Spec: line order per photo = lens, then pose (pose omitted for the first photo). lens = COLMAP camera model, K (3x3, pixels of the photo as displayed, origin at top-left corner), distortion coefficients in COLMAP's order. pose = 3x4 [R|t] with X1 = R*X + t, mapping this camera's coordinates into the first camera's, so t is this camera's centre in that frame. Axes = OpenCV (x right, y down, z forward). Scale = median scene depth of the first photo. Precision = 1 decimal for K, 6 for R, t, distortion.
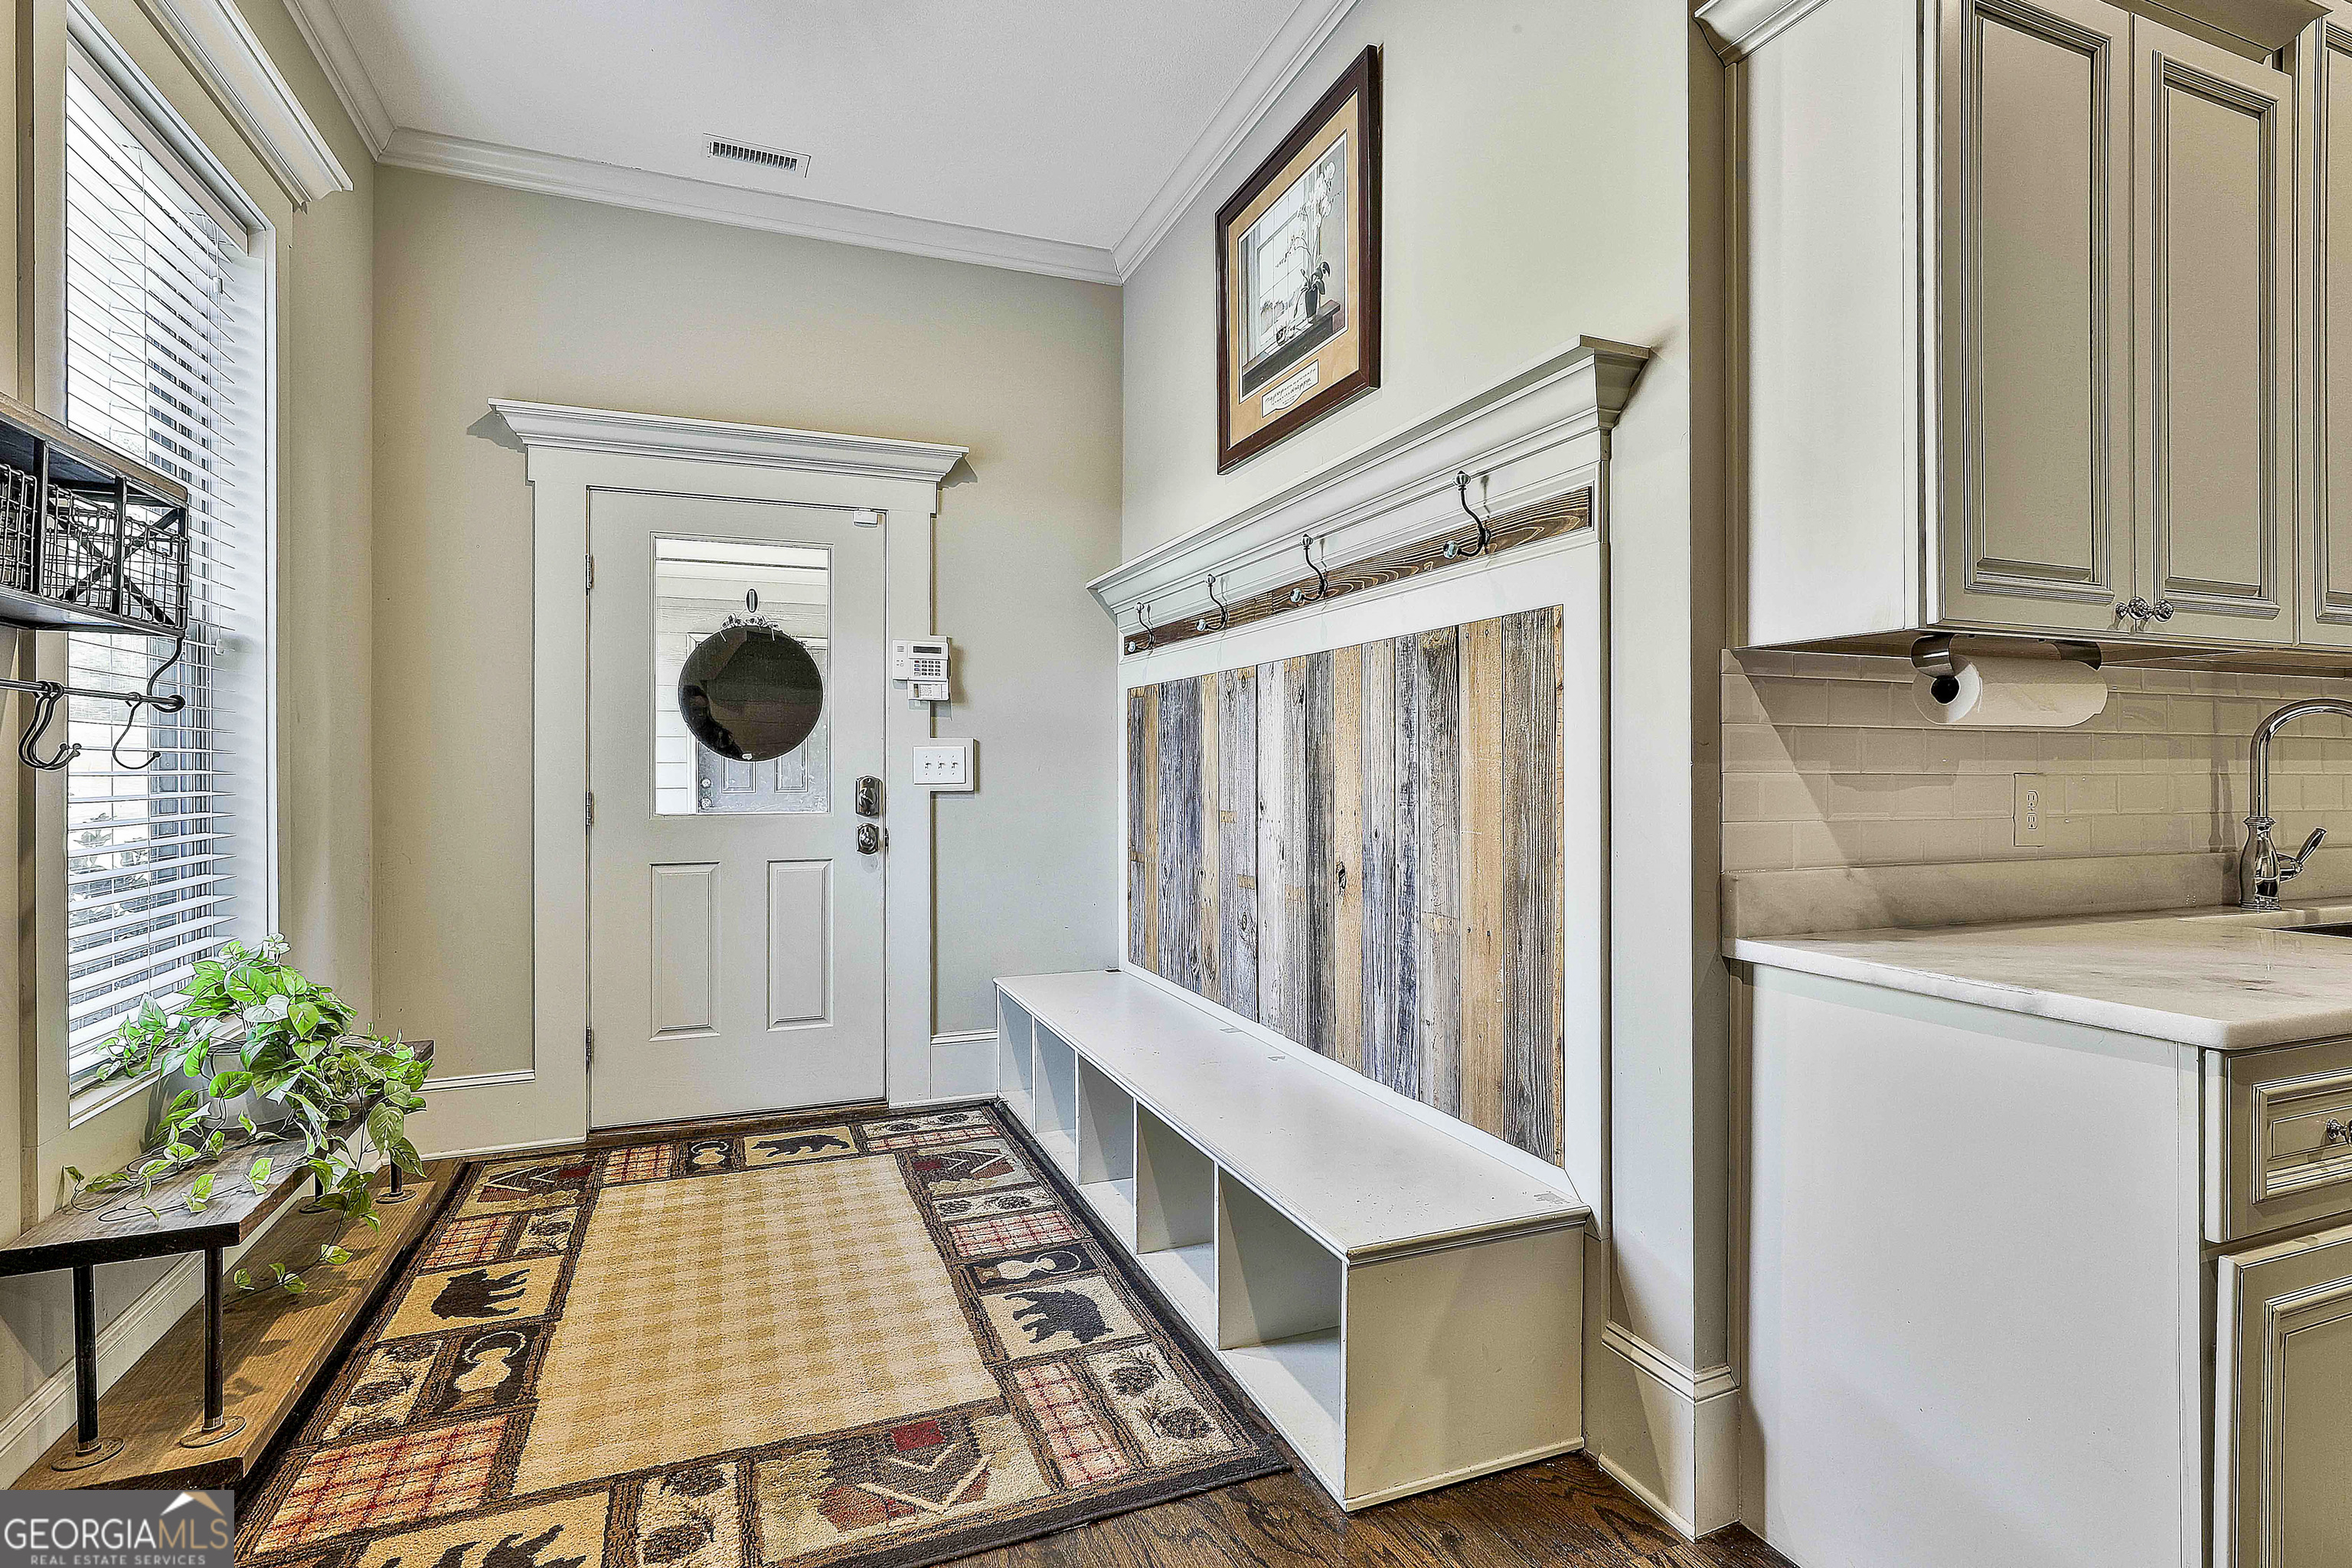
lens RADIAL K [[1093.0, 0, 1176.0], [0, 1093.0, 784.0], [0, 0, 1]] dist [-0.000729, -0.000149]
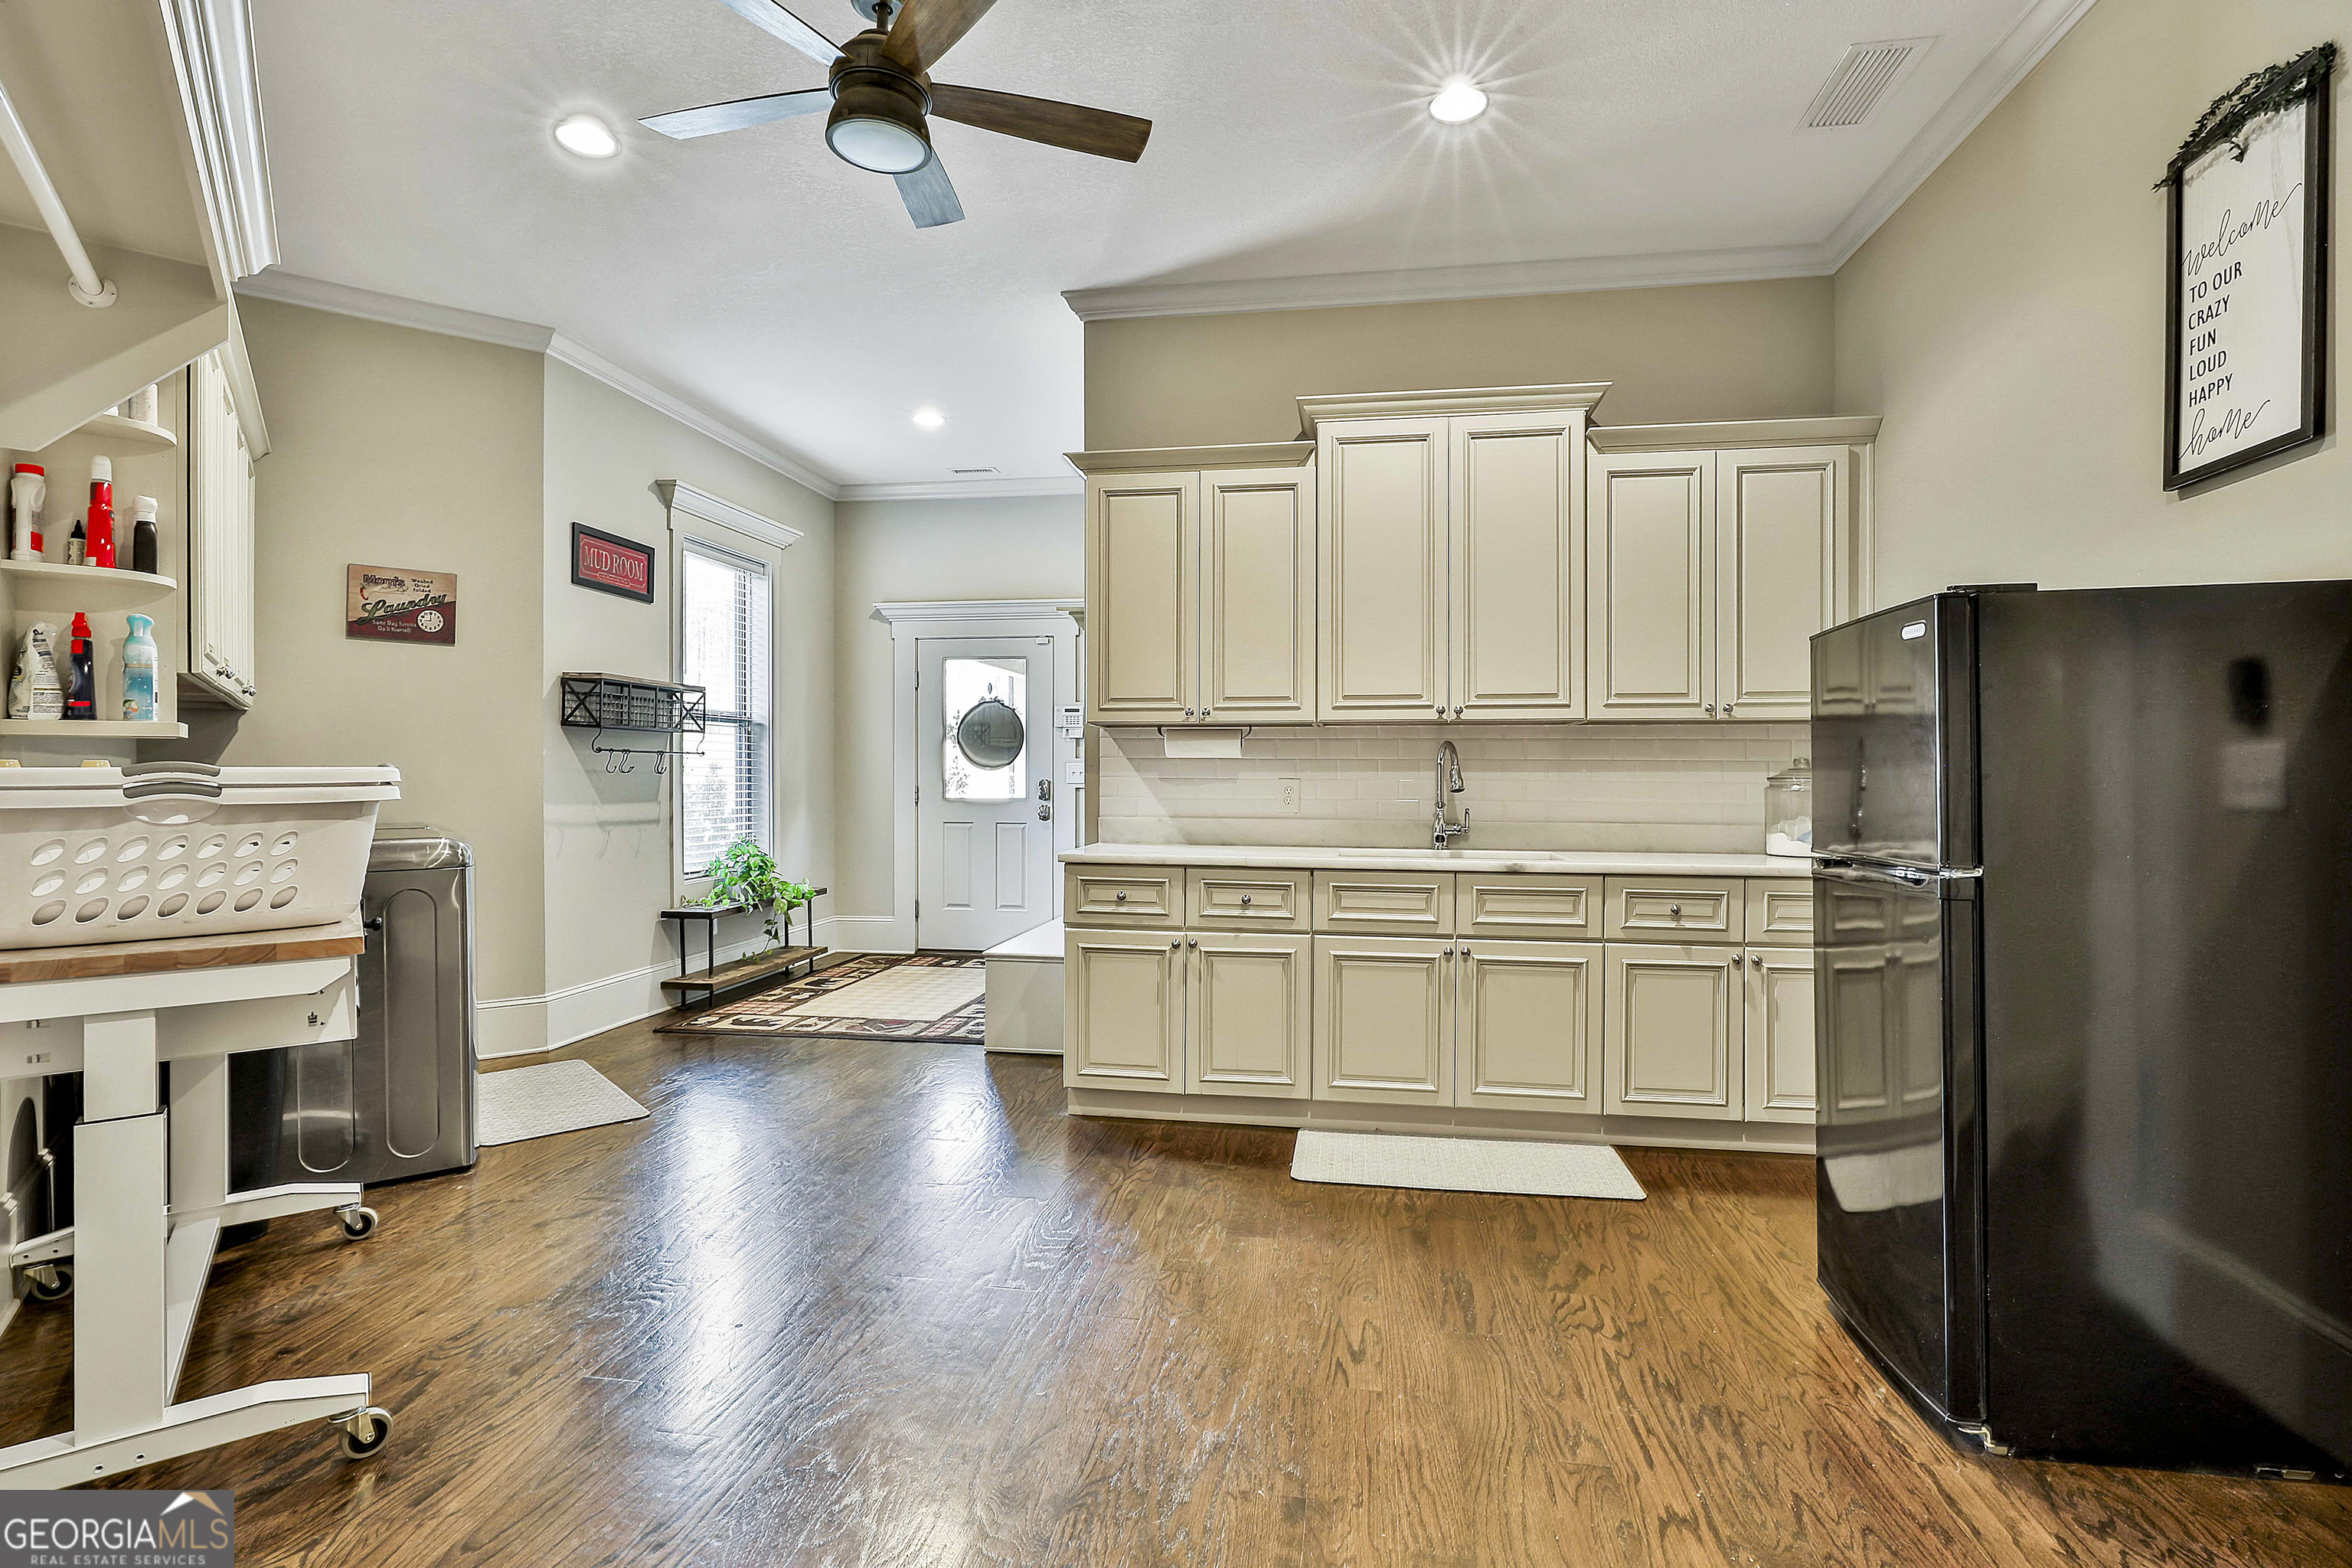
lens RADIAL K [[1137.7, 0, 1176.0], [0, 1137.7, 784.0], [0, 0, 1]] dist [0.001309, -0.000056]
pose [[0.850598, 0.004737, -0.525795, 1.007545], [-0.006626, 0.999977, -0.001710, 0.002995], [0.525775, 0.004938, 0.850609, -0.565892]]
